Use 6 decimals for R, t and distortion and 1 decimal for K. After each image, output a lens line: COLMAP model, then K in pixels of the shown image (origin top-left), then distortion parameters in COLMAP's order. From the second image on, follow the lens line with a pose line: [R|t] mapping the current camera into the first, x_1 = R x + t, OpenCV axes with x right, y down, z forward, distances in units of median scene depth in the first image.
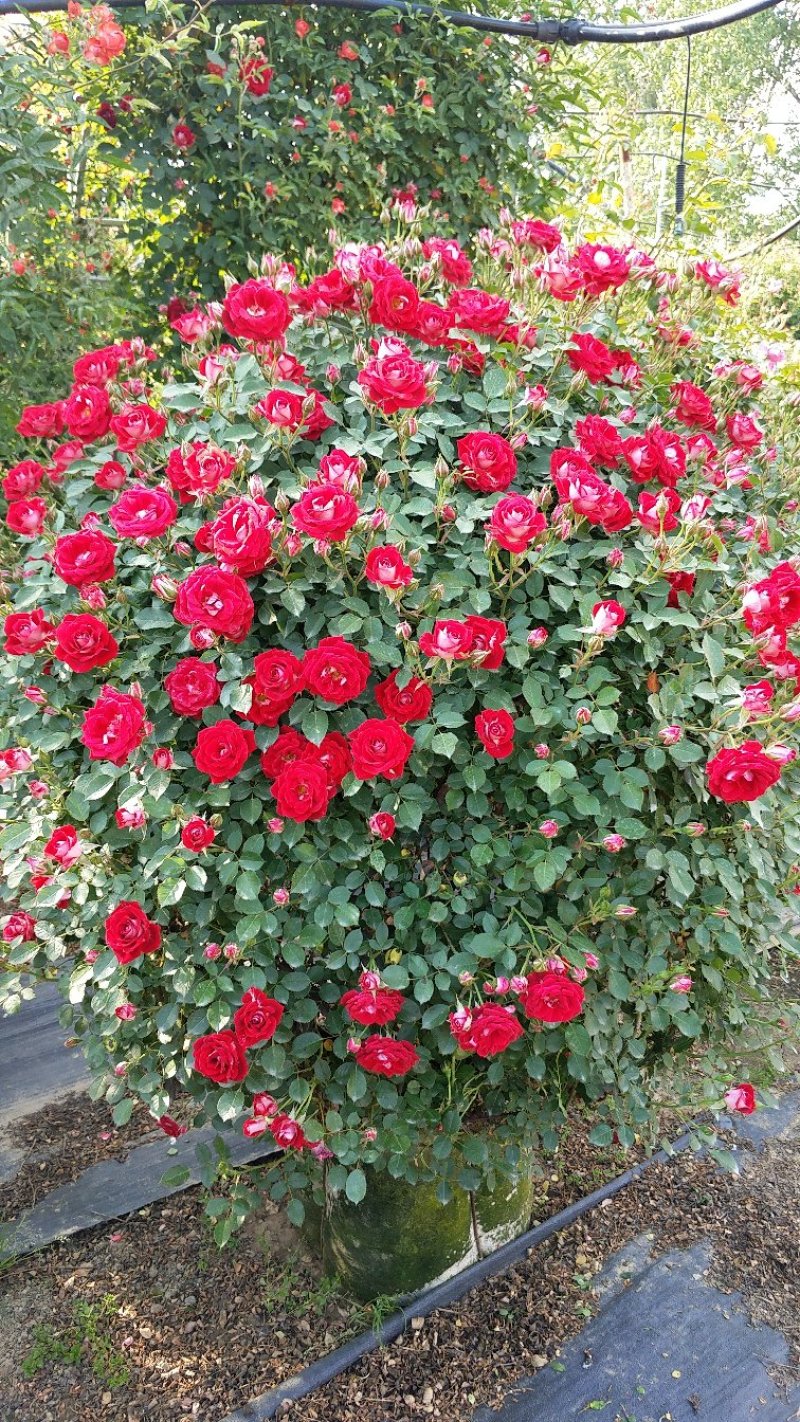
lens RADIAL K [[1106.4, 0, 396.4], [0, 1106.4, 735.8], [0, 0, 1]] dist [0.093164, -0.134280]
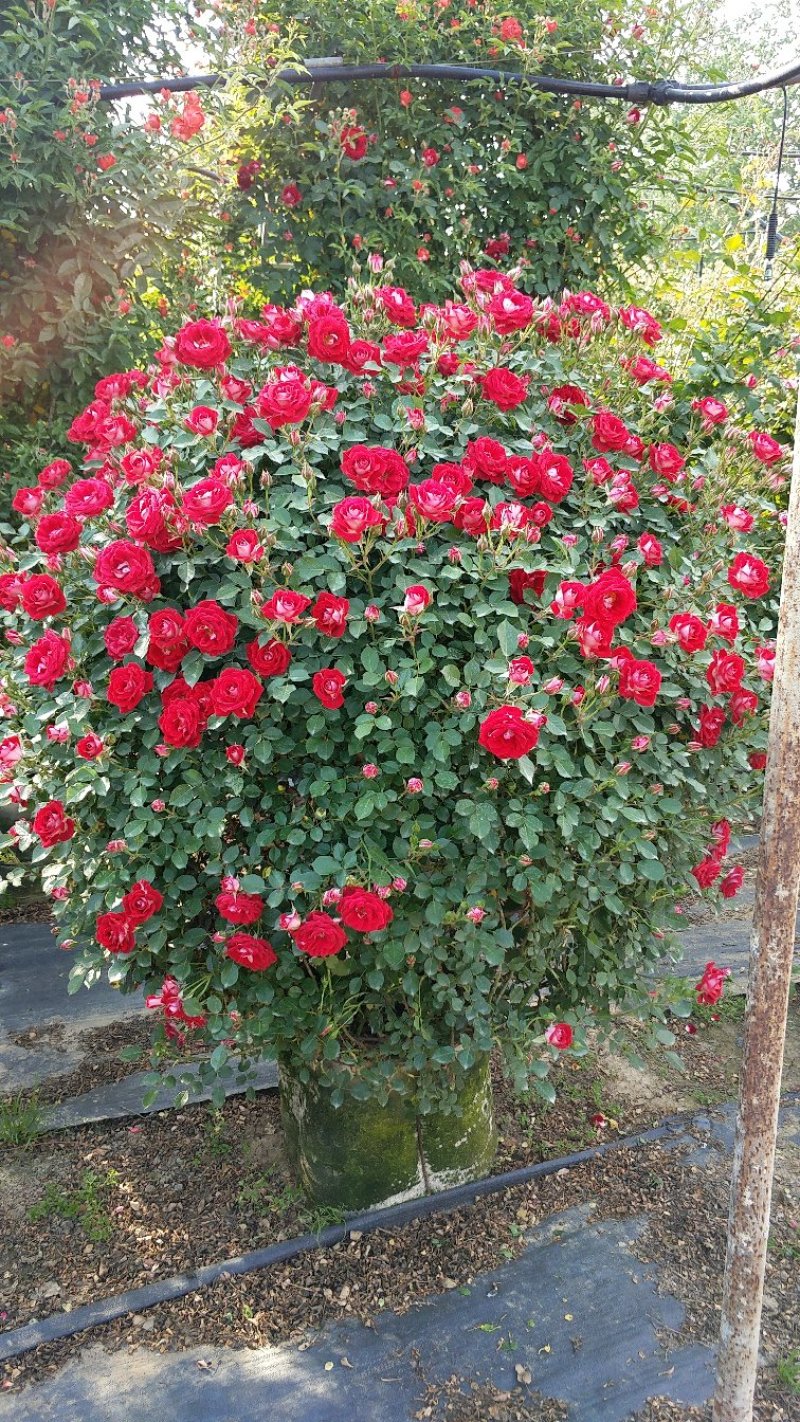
lens RADIAL K [[1055.6, 0, 340.0], [0, 1055.6, 731.7], [0, 0, 1]] dist [0.075481, -0.089177]
pose [[0.976429, 0.087548, -0.197288, 0.171145], [-0.091110, 0.995800, -0.009031, 0.028262], [0.195669, 0.026793, 0.980304, -0.072726]]
